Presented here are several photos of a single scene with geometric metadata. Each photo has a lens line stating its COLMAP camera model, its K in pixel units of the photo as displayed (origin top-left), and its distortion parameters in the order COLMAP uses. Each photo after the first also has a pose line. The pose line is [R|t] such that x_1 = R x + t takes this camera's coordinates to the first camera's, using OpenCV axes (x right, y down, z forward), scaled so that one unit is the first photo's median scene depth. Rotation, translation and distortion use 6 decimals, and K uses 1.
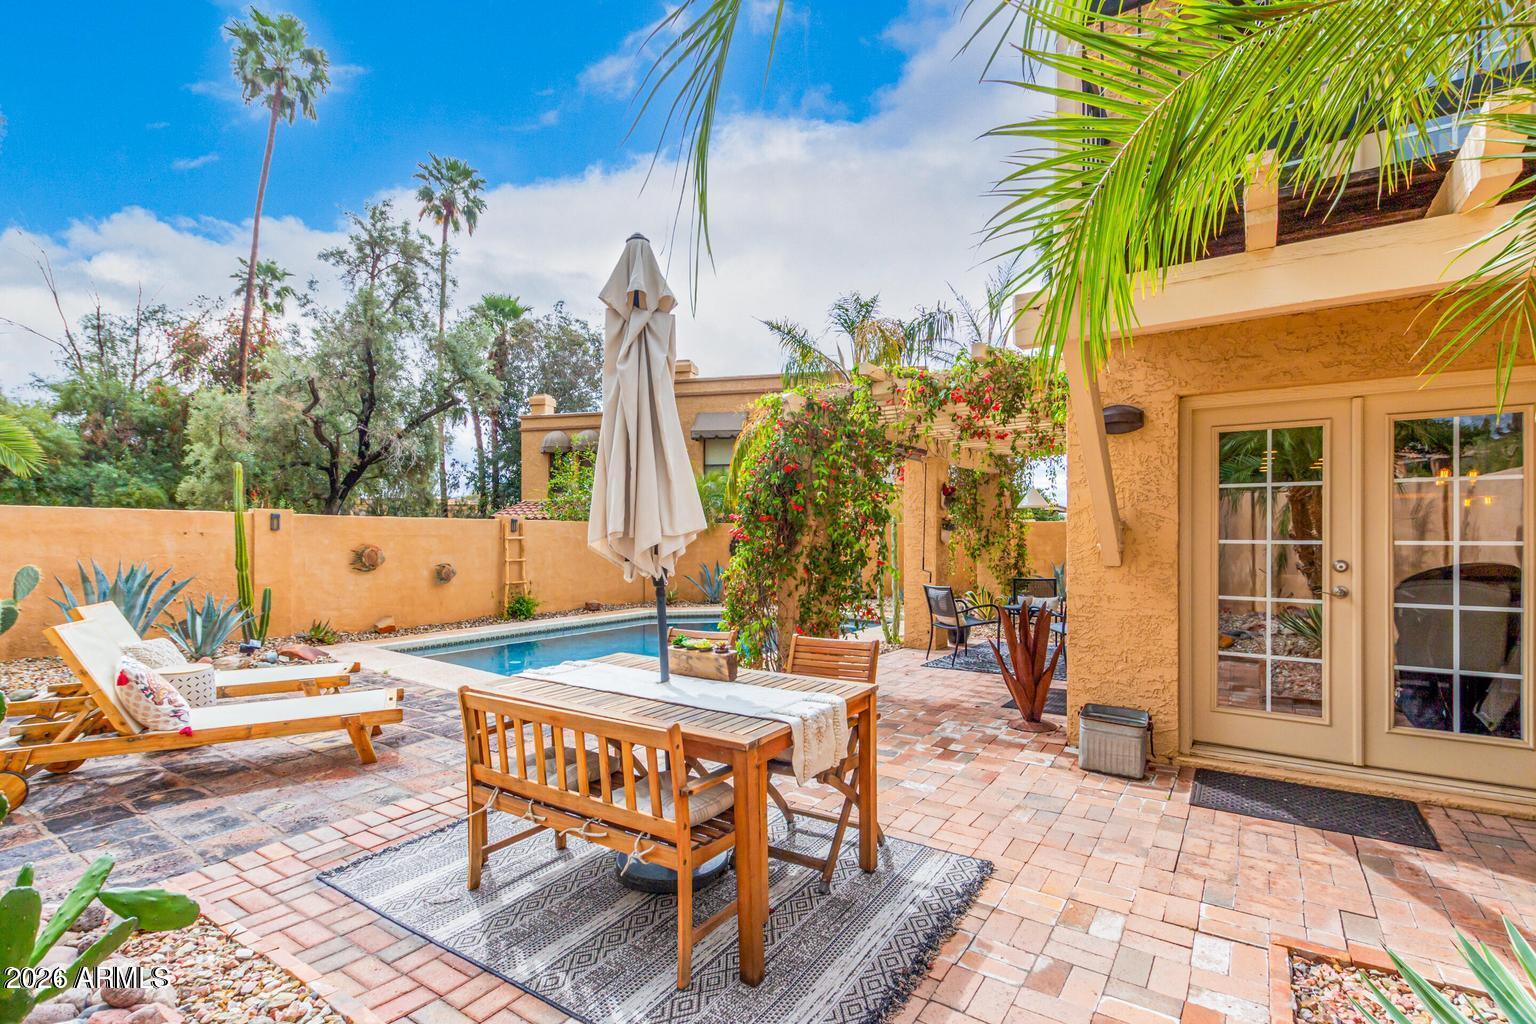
lens RADIAL K [[711.0, 0, 774.0], [0, 711.0, 524.1], [0, 0, 1]] dist [0.005924, -0.000172]
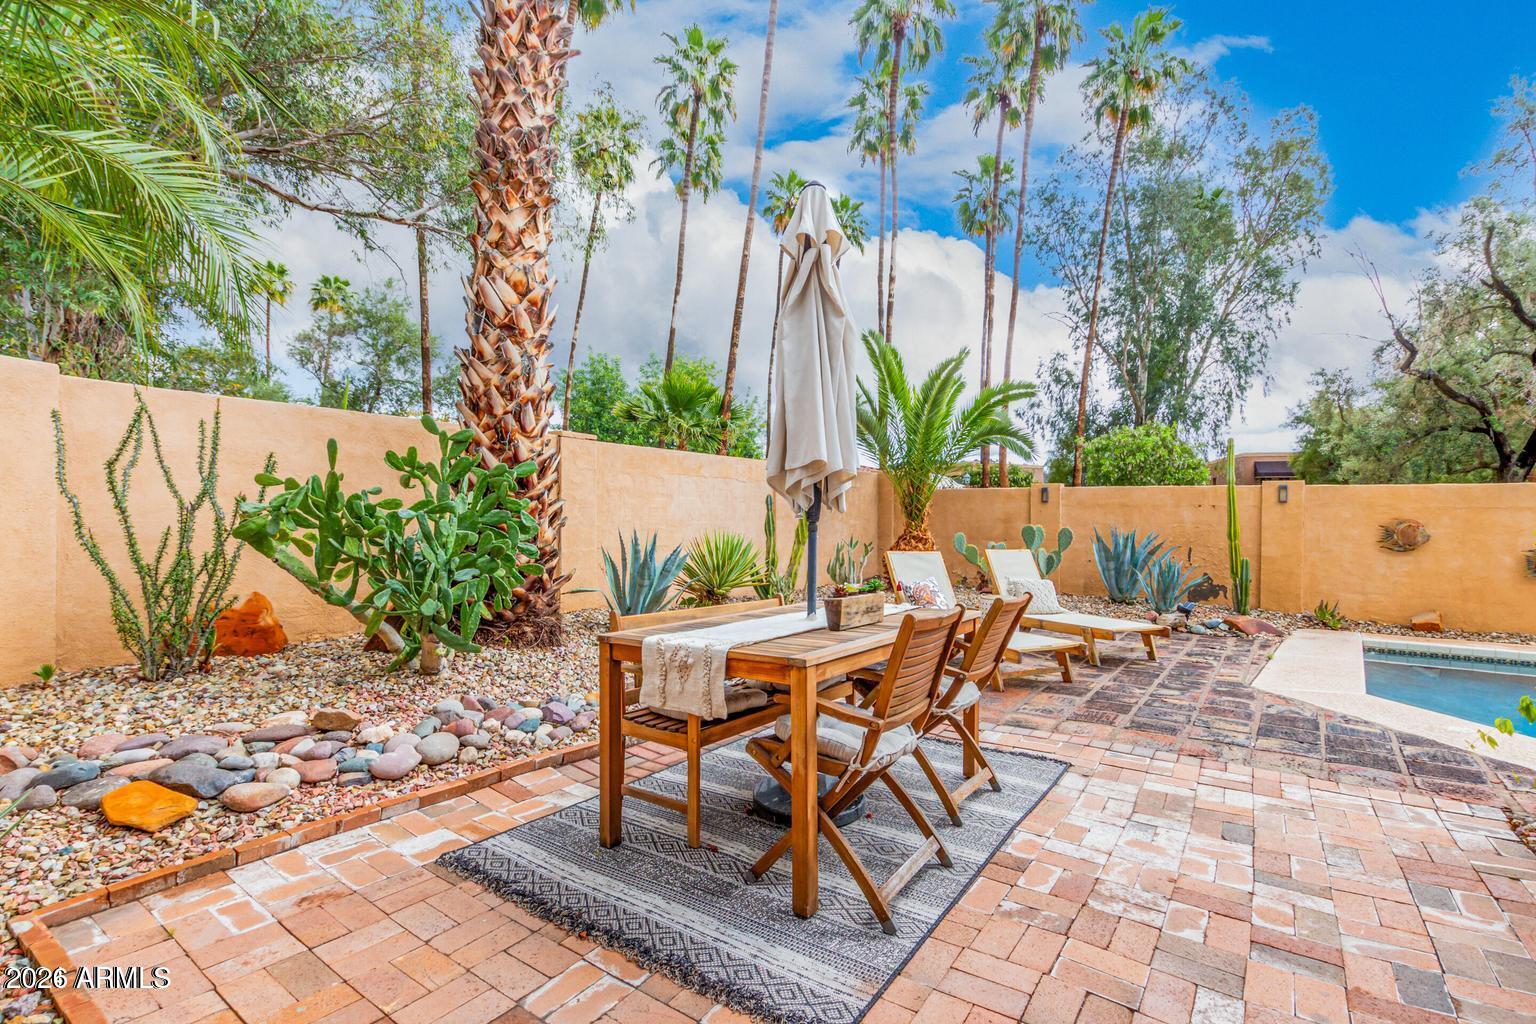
lens RADIAL K [[711.0, 0, 774.0], [0, 711.0, 524.1], [0, 0, 1]] dist [0.005924, -0.000172]
pose [[-0.019560, 0.012879, -0.999726, 0.648909], [0.001048, 0.999917, 0.012861, 0.059704], [0.999808, -0.000796, -0.019572, 0.748089]]
